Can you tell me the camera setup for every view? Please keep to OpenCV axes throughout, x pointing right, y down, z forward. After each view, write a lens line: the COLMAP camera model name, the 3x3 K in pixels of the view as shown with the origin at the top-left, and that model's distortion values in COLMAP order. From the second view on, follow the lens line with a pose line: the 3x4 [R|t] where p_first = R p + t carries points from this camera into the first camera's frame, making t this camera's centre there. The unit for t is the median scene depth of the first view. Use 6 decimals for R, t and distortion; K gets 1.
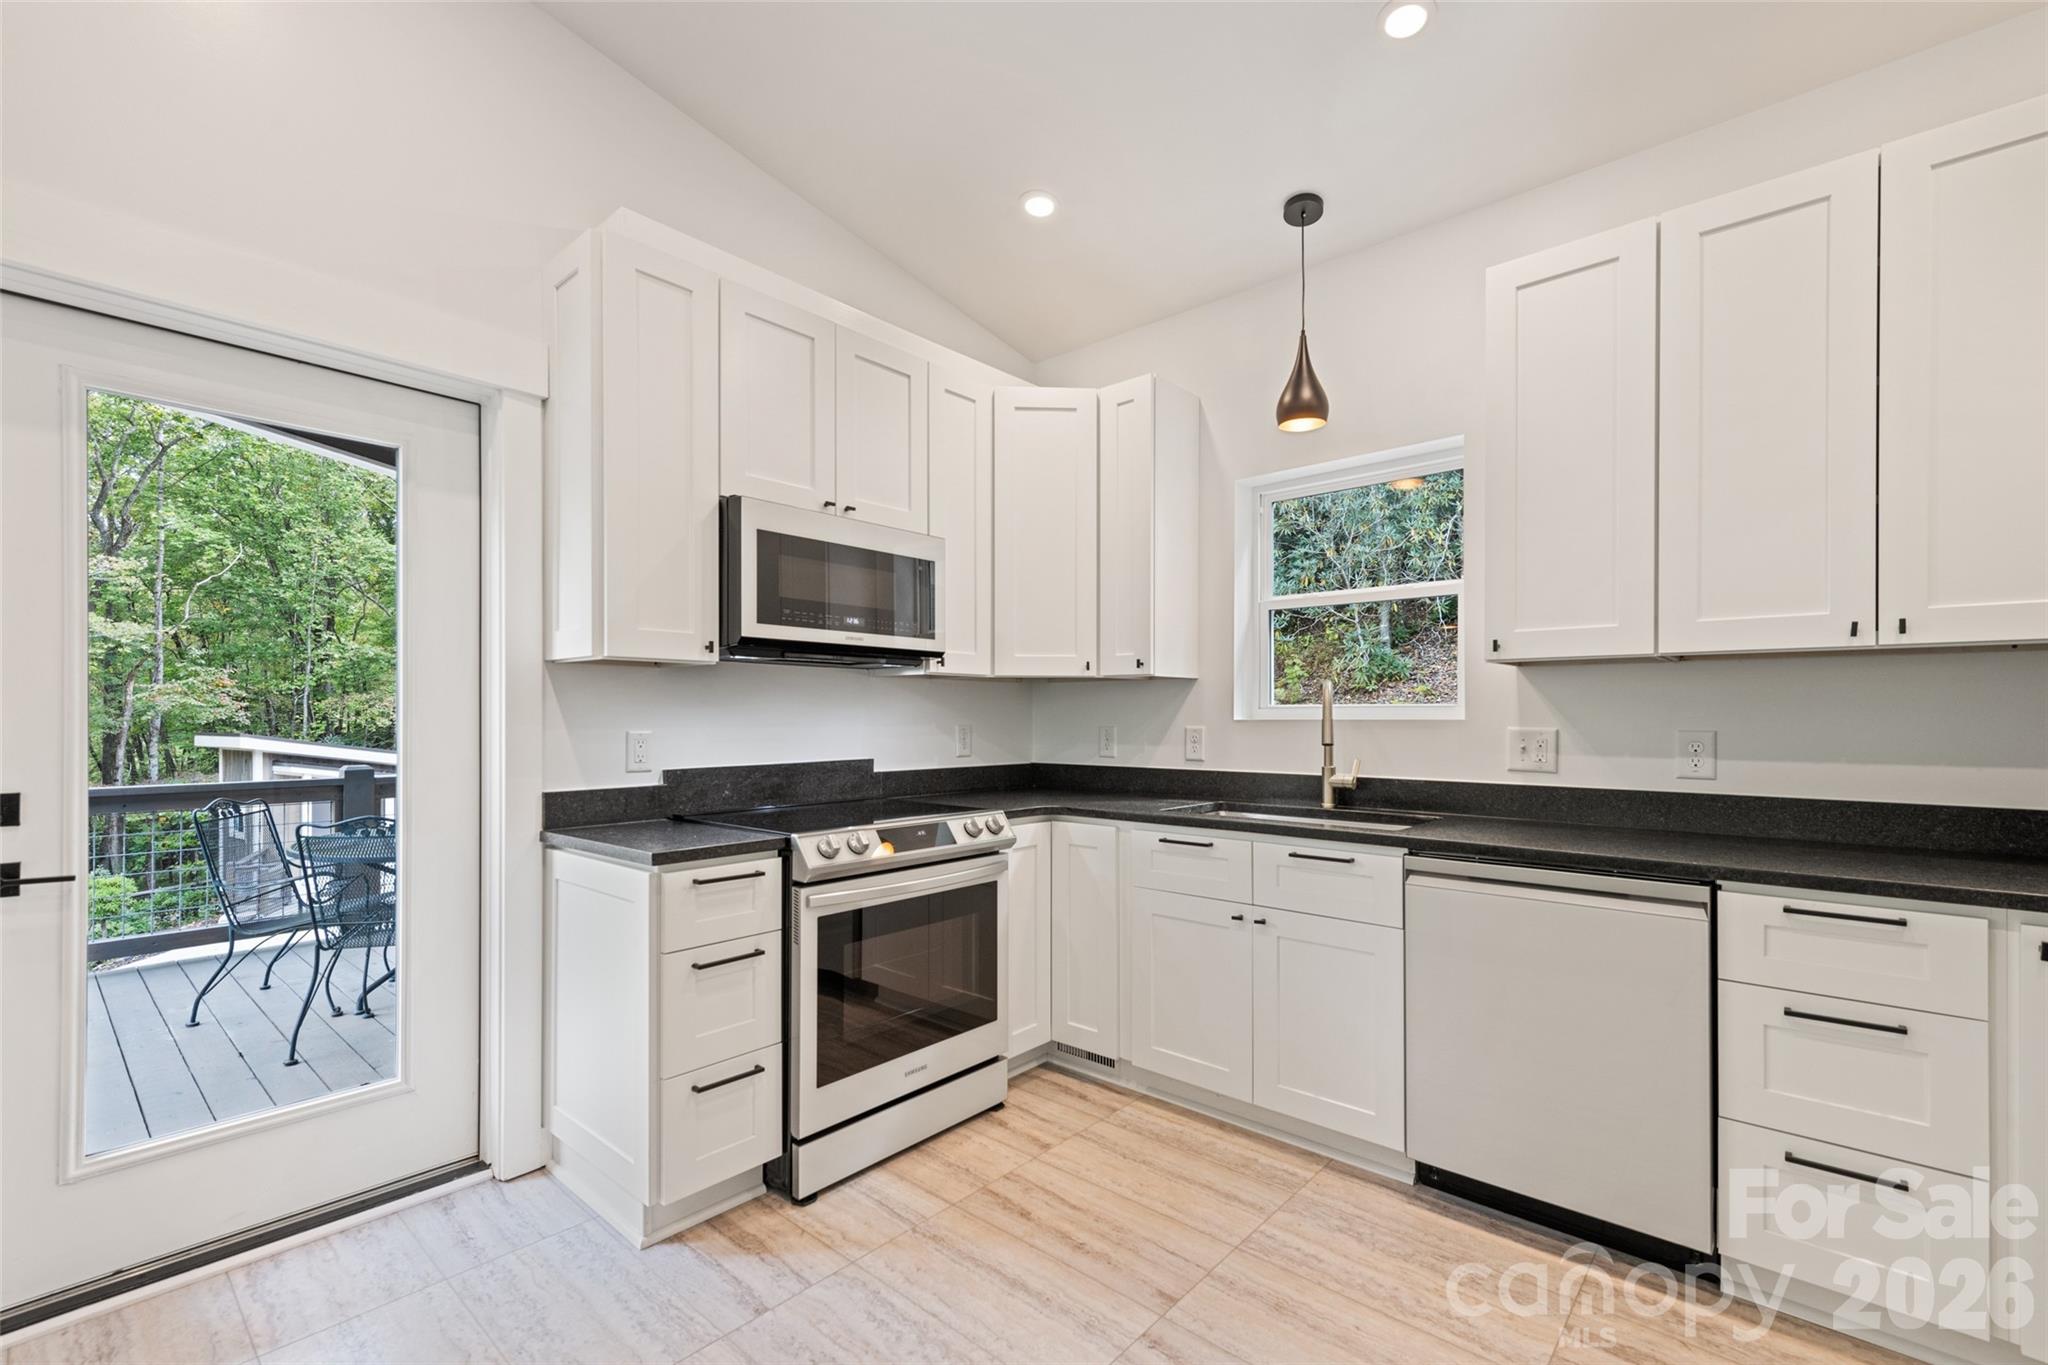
lens RADIAL K [[856.6, 0, 1036.6], [0, 856.6, 715.3], [0, 0, 1]] dist [0.009529, -0.000471]
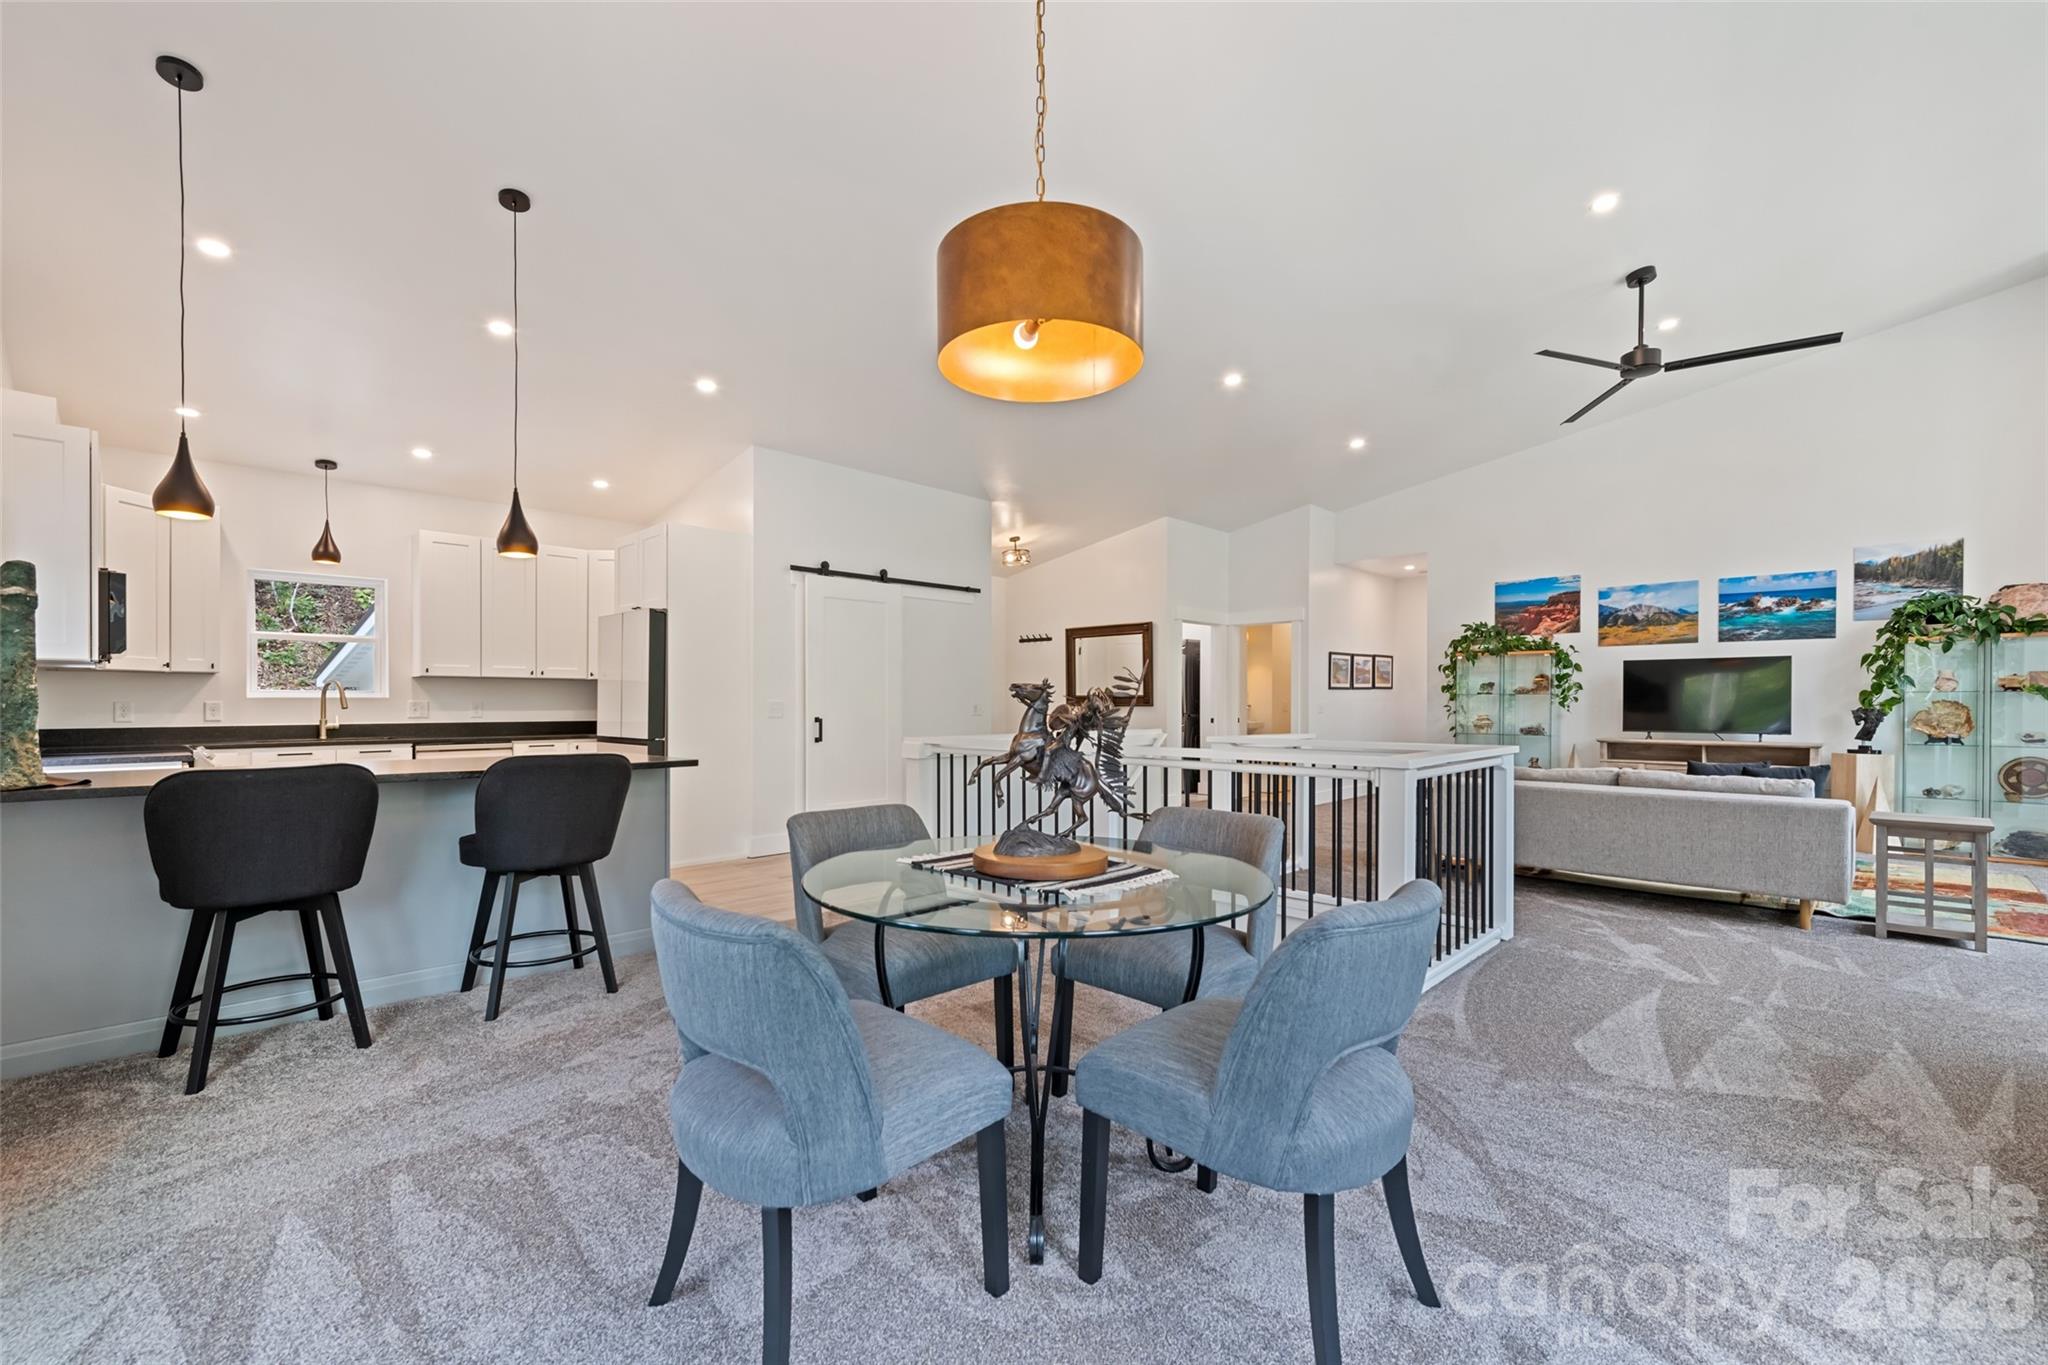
lens RADIAL K [[856.6, 0, 1022.6], [0, 856.6, 704.7], [0, 0, 1]] dist [0.009529, -0.000471]
pose [[0.059307, -0.001075, 0.998239, -1.849713], [0.001660, 0.999998, 0.000978, 0.025477], [-0.998238, 0.001599, 0.059309, -0.934465]]
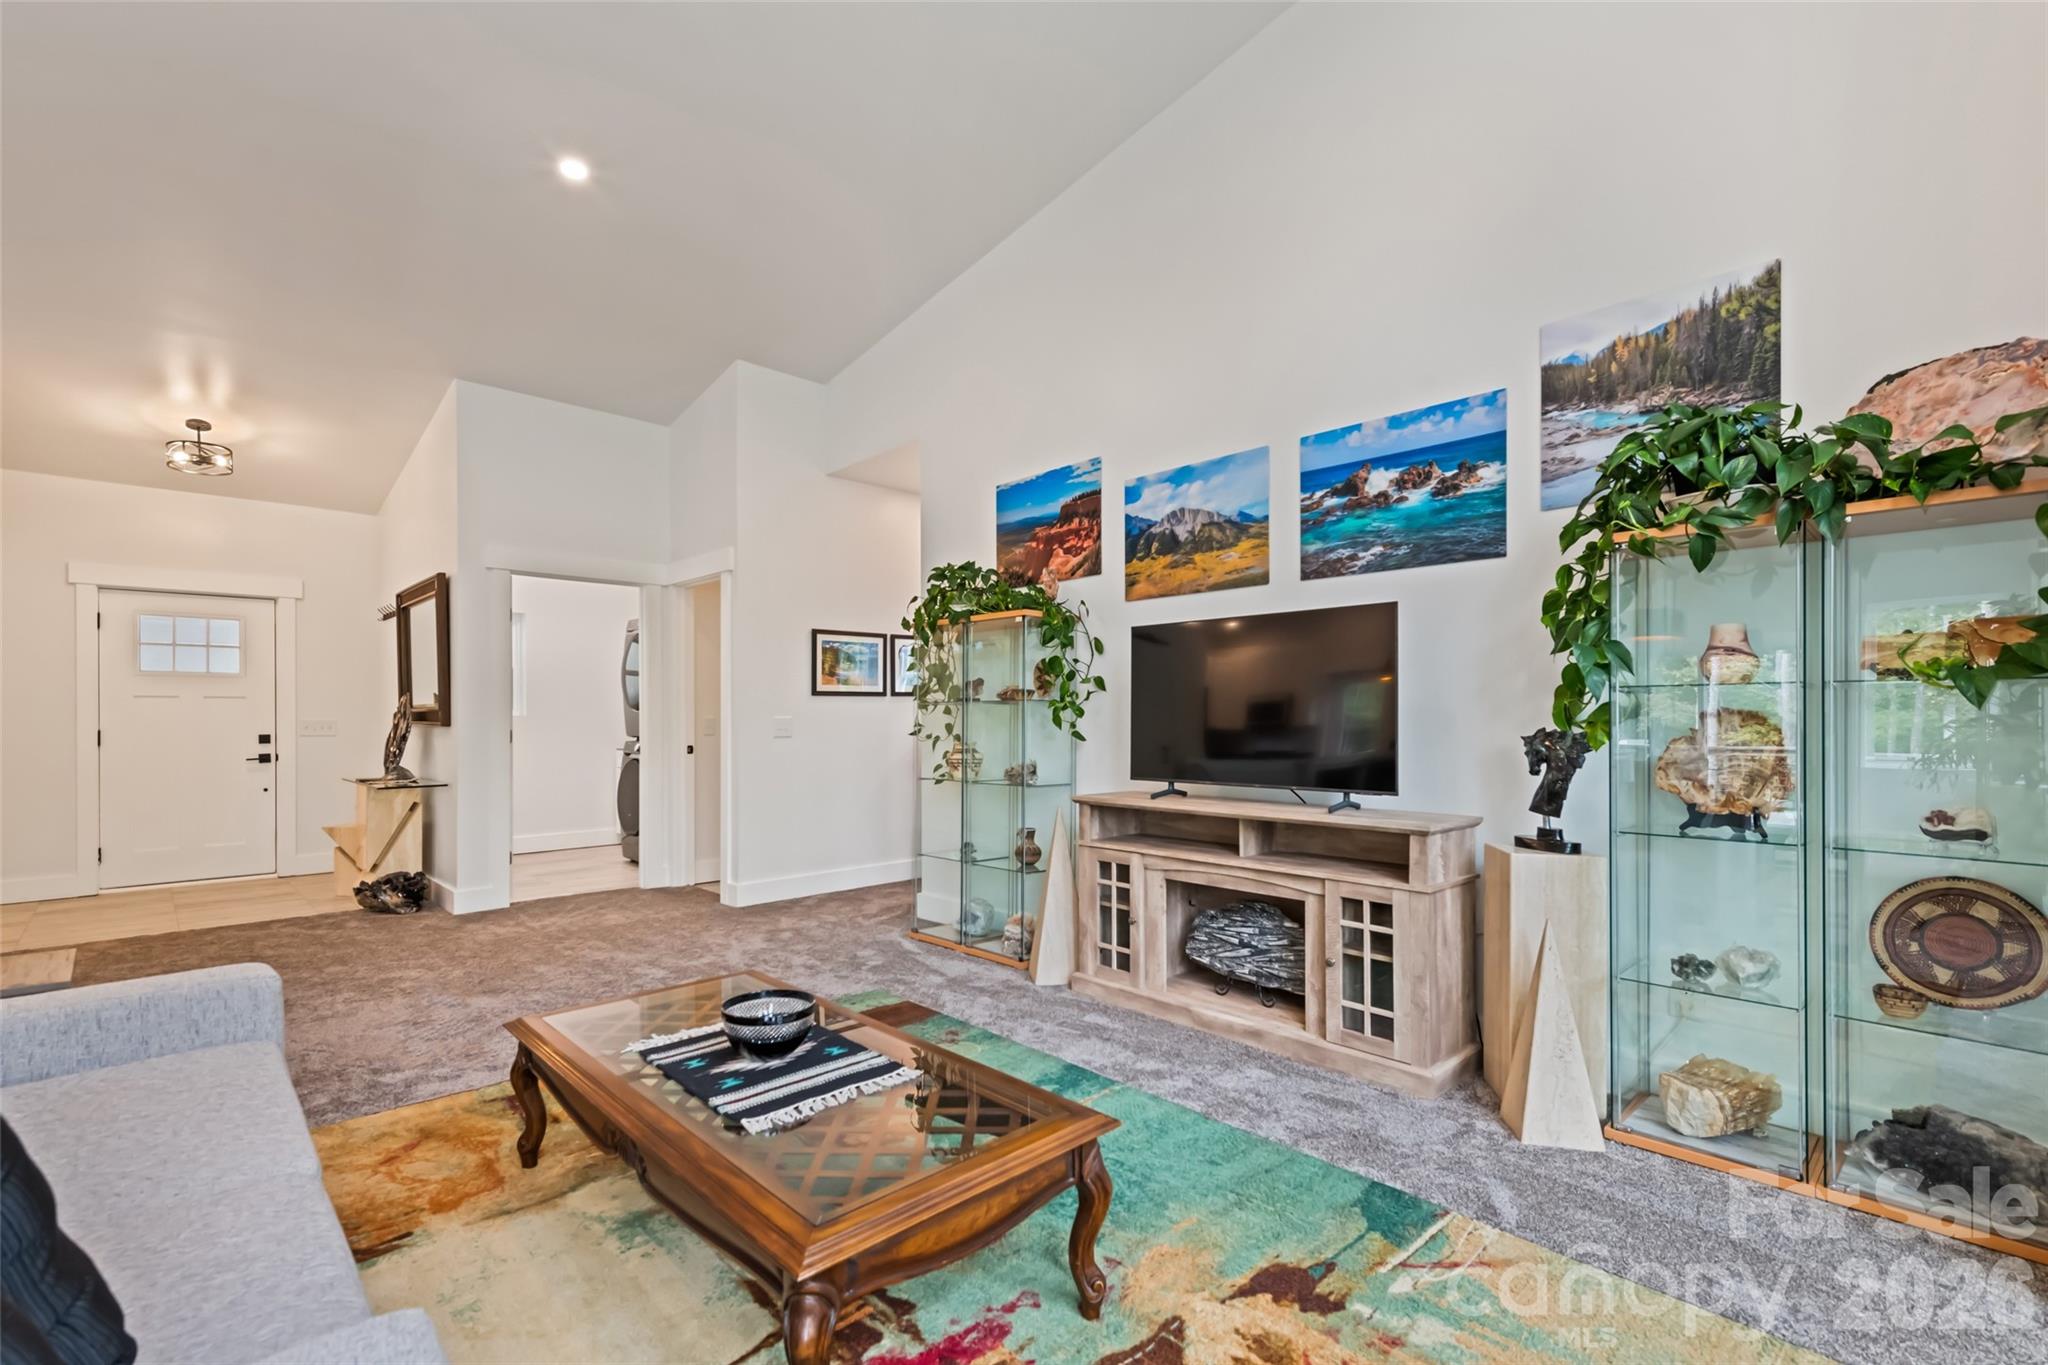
lens RADIAL K [[906.1, 0, 1021.6], [0, 906.1, 715.9], [0, 0, 1]] dist [0.012121, -0.000748]
pose [[0.090114, 0.000662, 0.995931, -0.219447], [0.004989, 0.999987, -0.001116, 0.022665], [-0.995919, 0.005069, 0.090109, -2.785629]]
